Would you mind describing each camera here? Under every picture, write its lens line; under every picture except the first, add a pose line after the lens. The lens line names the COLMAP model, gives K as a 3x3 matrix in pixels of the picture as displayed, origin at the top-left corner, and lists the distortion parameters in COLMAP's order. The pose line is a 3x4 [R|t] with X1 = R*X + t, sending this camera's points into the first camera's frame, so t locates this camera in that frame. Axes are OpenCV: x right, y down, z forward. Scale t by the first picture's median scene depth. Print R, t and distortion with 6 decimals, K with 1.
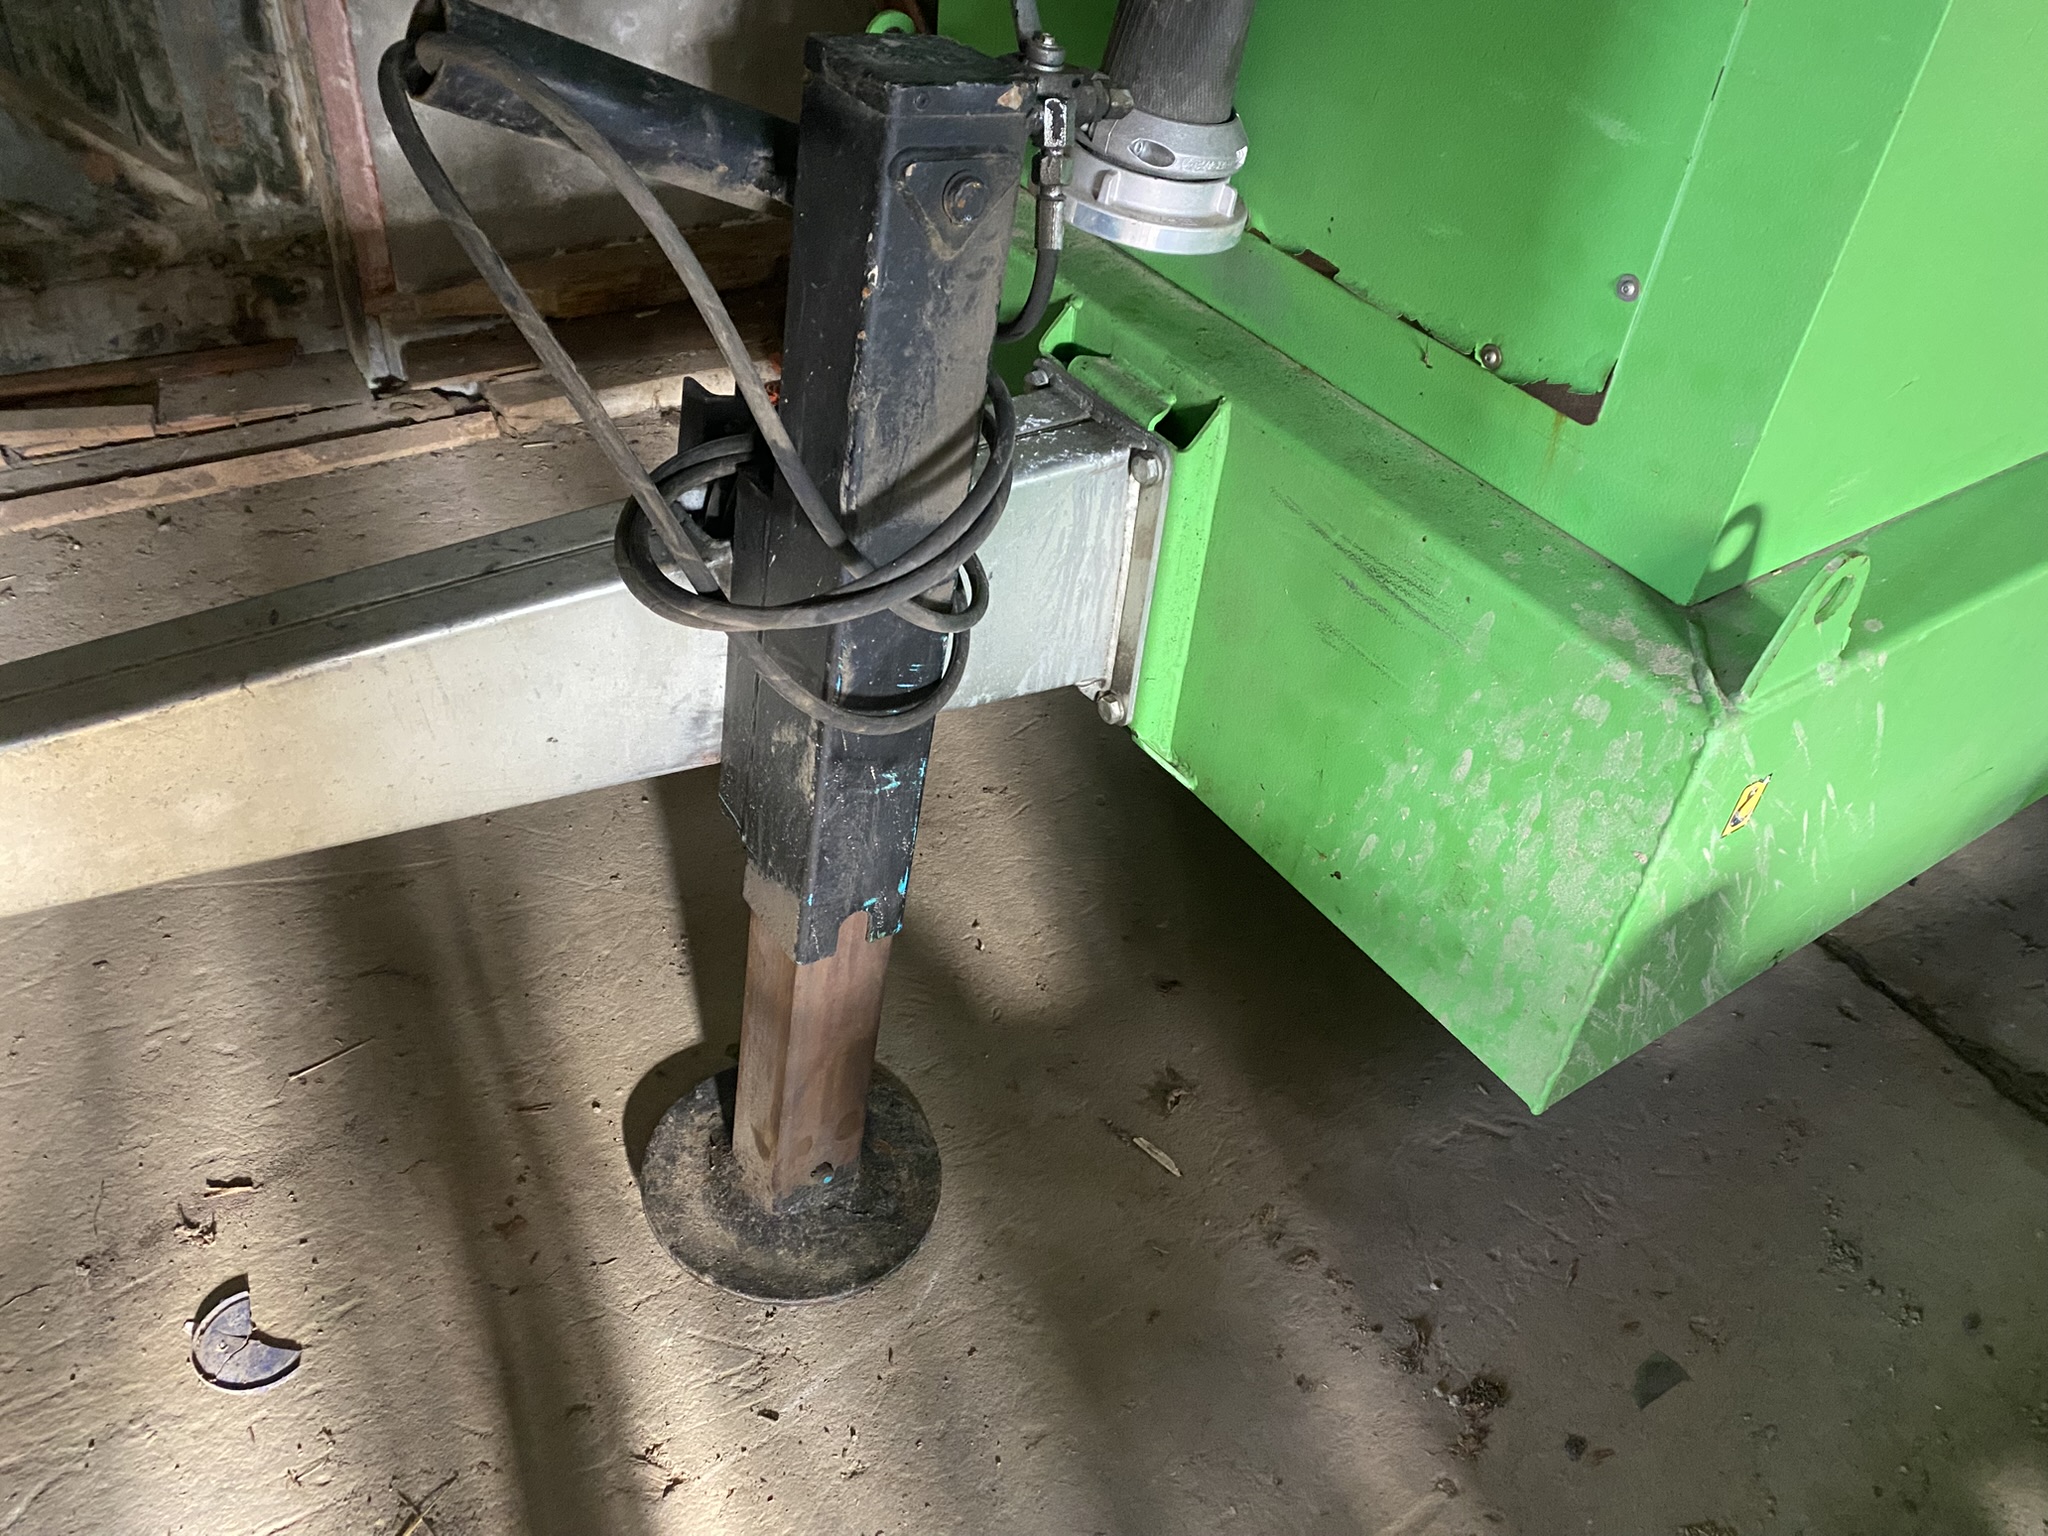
lens RADIAL K [[1564.1, 0, 1034.9], [0, 1564.1, 776.8], [0, 0, 1]] dist [0.064972, -0.065624]
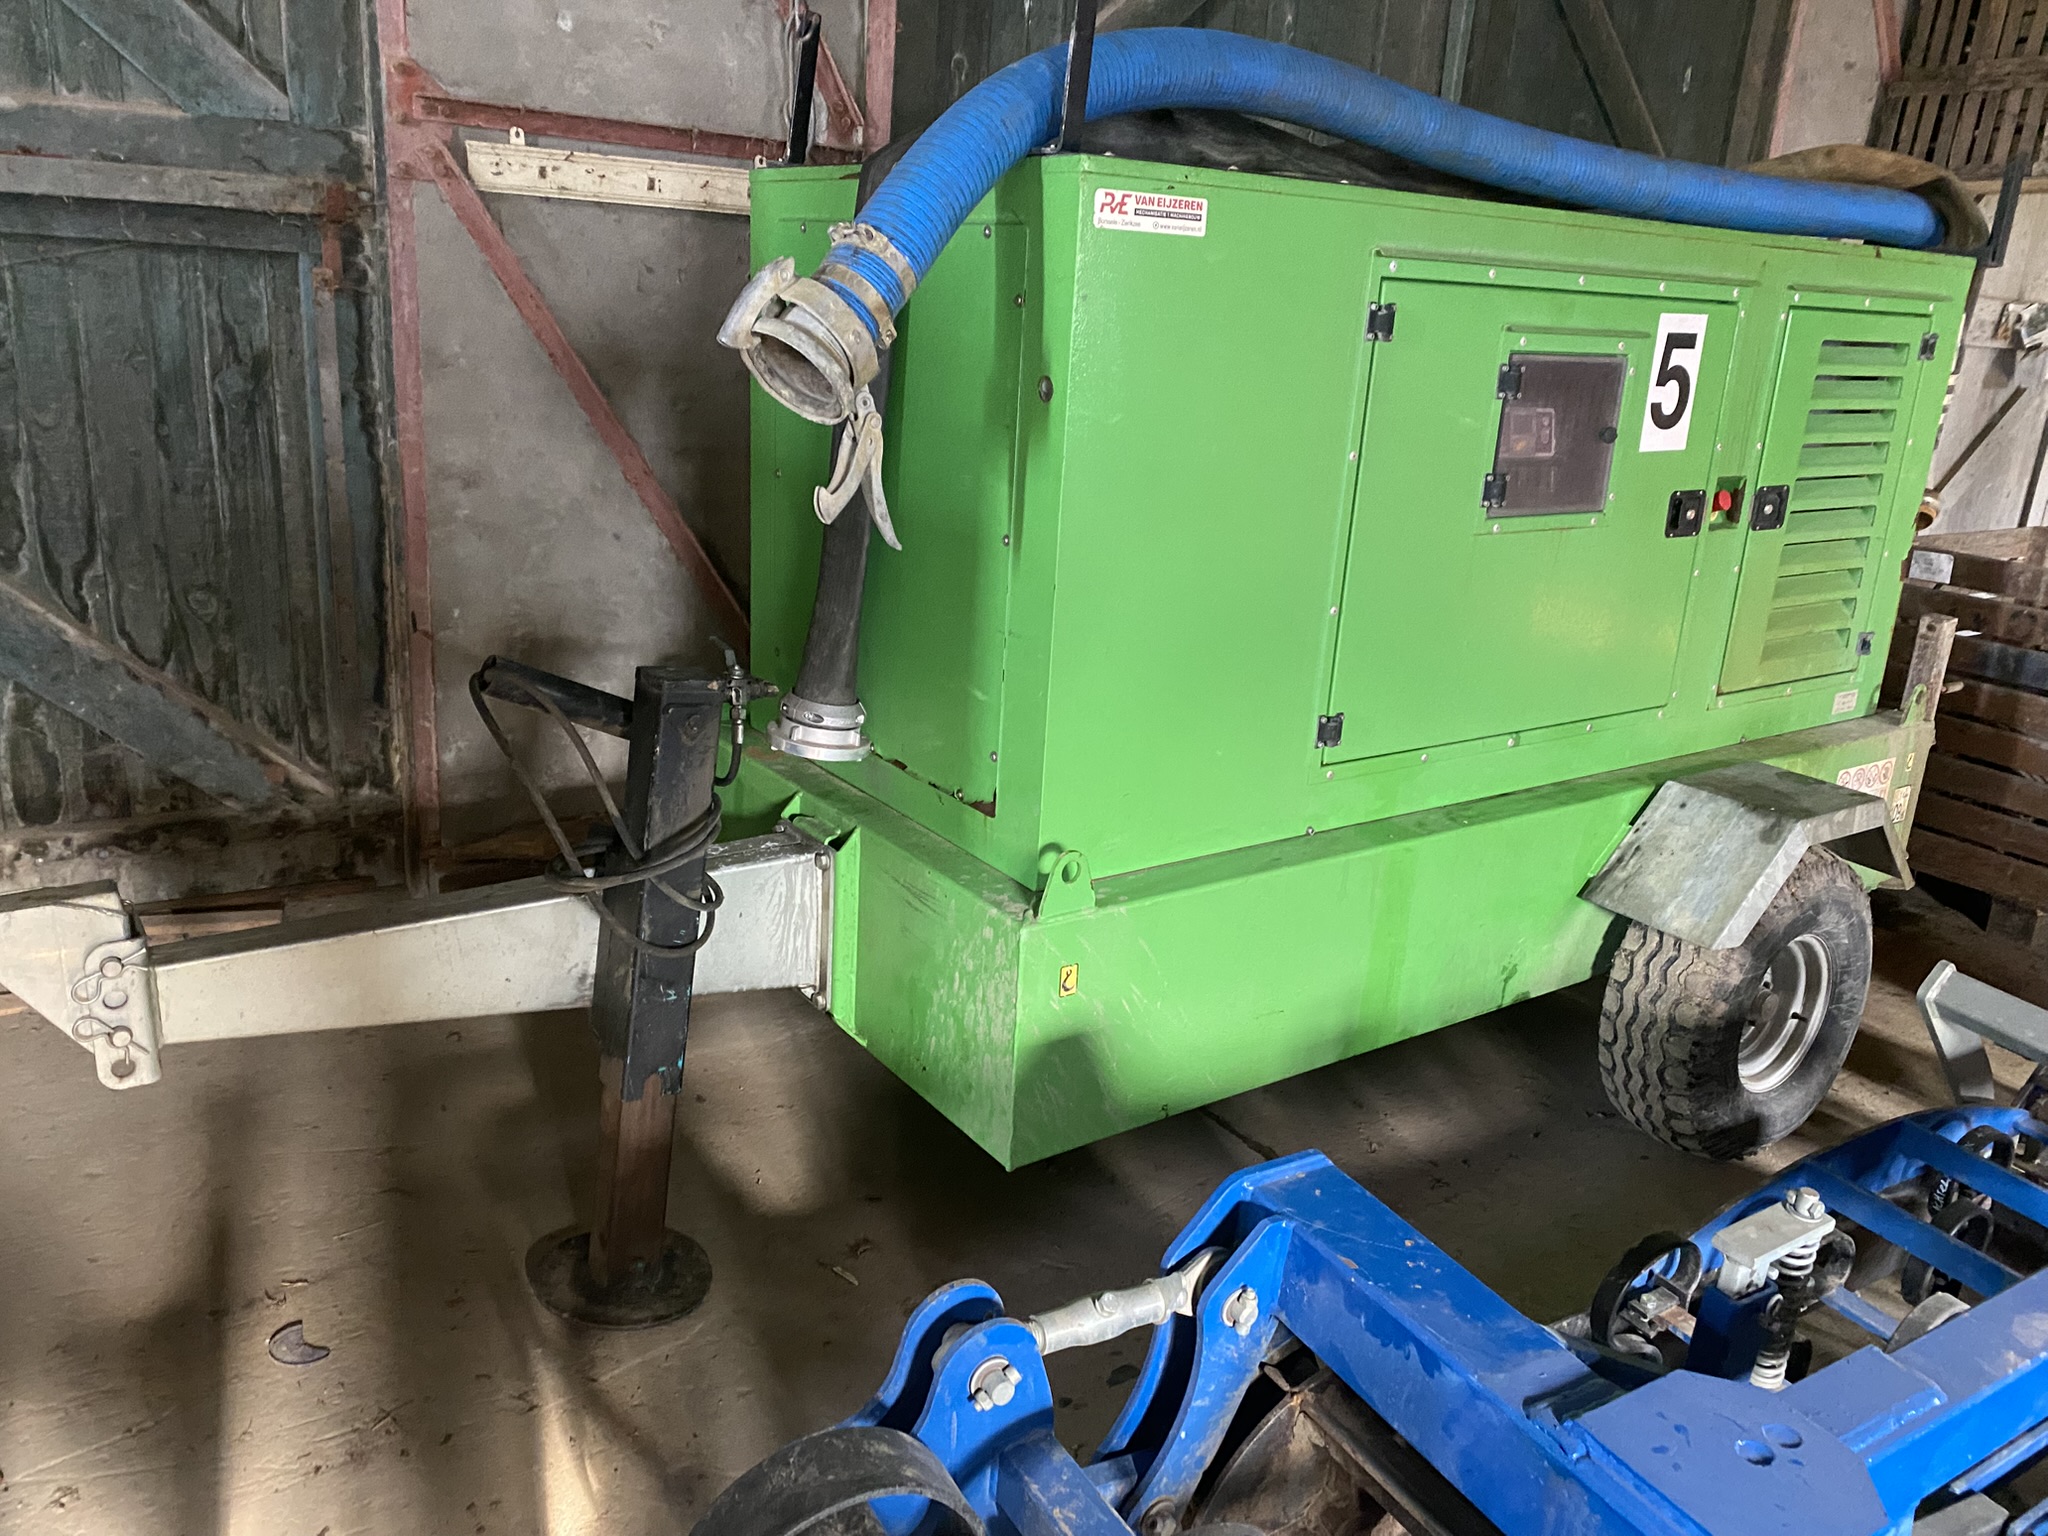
lens RADIAL K [[1564.1, 0, 1021.7], [0, 1564.1, 749.3], [0, 0, 1]] dist [0.064972, -0.065624]
pose [[0.999512, -0.031050, 0.003536, 0.307266], [0.029815, 0.913575, -0.405575, 0.465789], [0.009363, 0.405482, 0.914055, -0.838320]]
